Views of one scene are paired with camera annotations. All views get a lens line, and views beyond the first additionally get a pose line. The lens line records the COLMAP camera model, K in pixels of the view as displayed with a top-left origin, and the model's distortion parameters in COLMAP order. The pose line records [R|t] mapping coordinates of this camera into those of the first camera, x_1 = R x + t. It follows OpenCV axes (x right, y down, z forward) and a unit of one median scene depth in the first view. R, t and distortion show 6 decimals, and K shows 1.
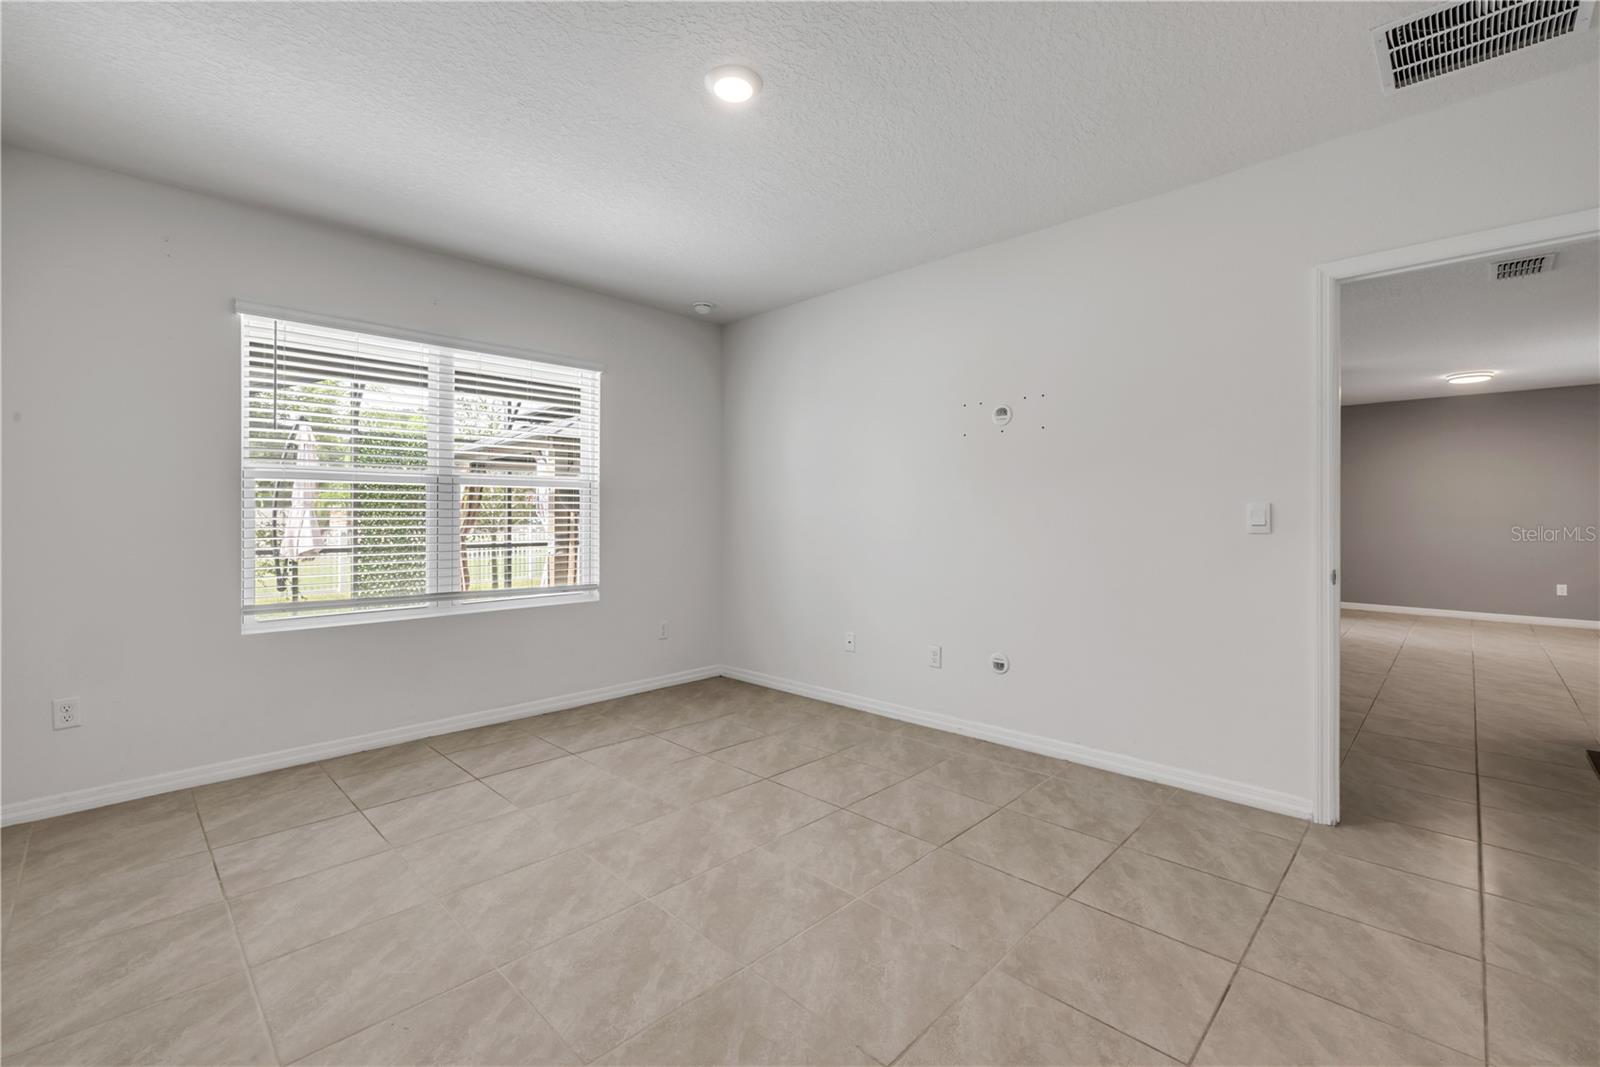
lens RADIAL K [[680.3, 0, 797.8], [0, 680.3, 517.2], [0, 0, 1]] dist [0.002436, -0.000500]
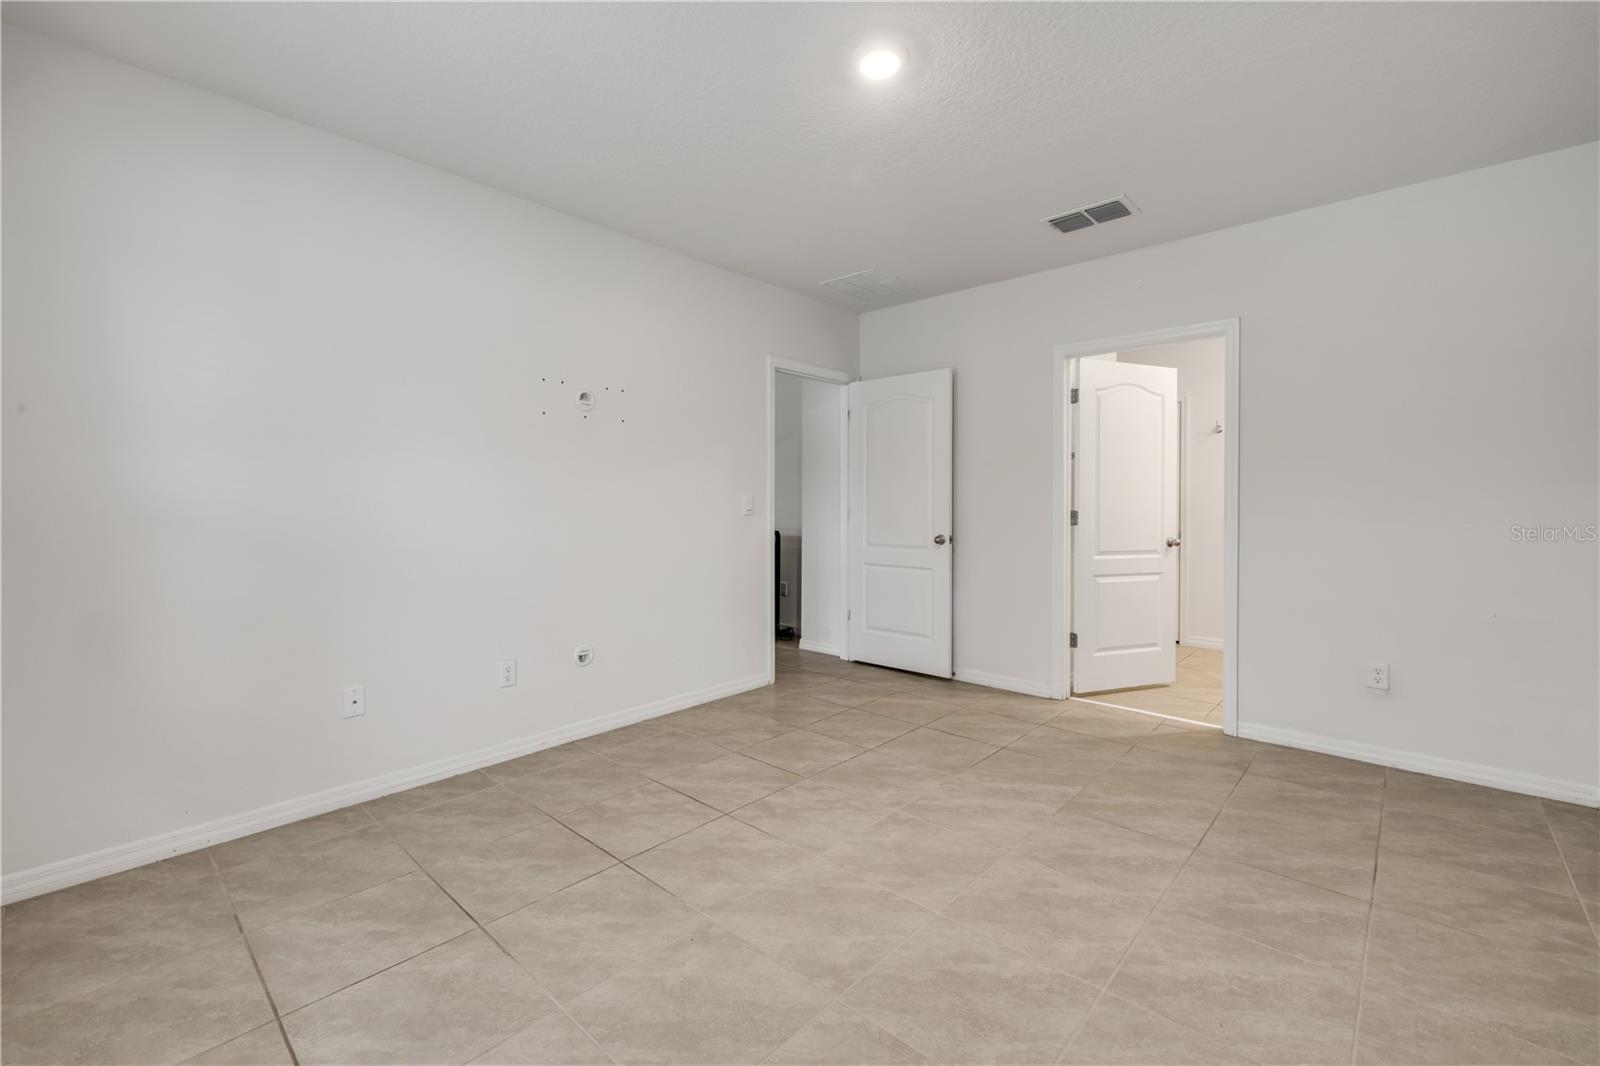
lens RADIAL K [[680.3, 0, 787.2], [0, 680.3, 518.2], [0, 0, 1]] dist [0.002436, -0.000500]
pose [[-0.030295, -0.019328, 0.999354, -0.859991], [0.000547, 0.999813, 0.019353, 0.000327], [-0.999541, 0.001133, -0.030278, 0.933024]]
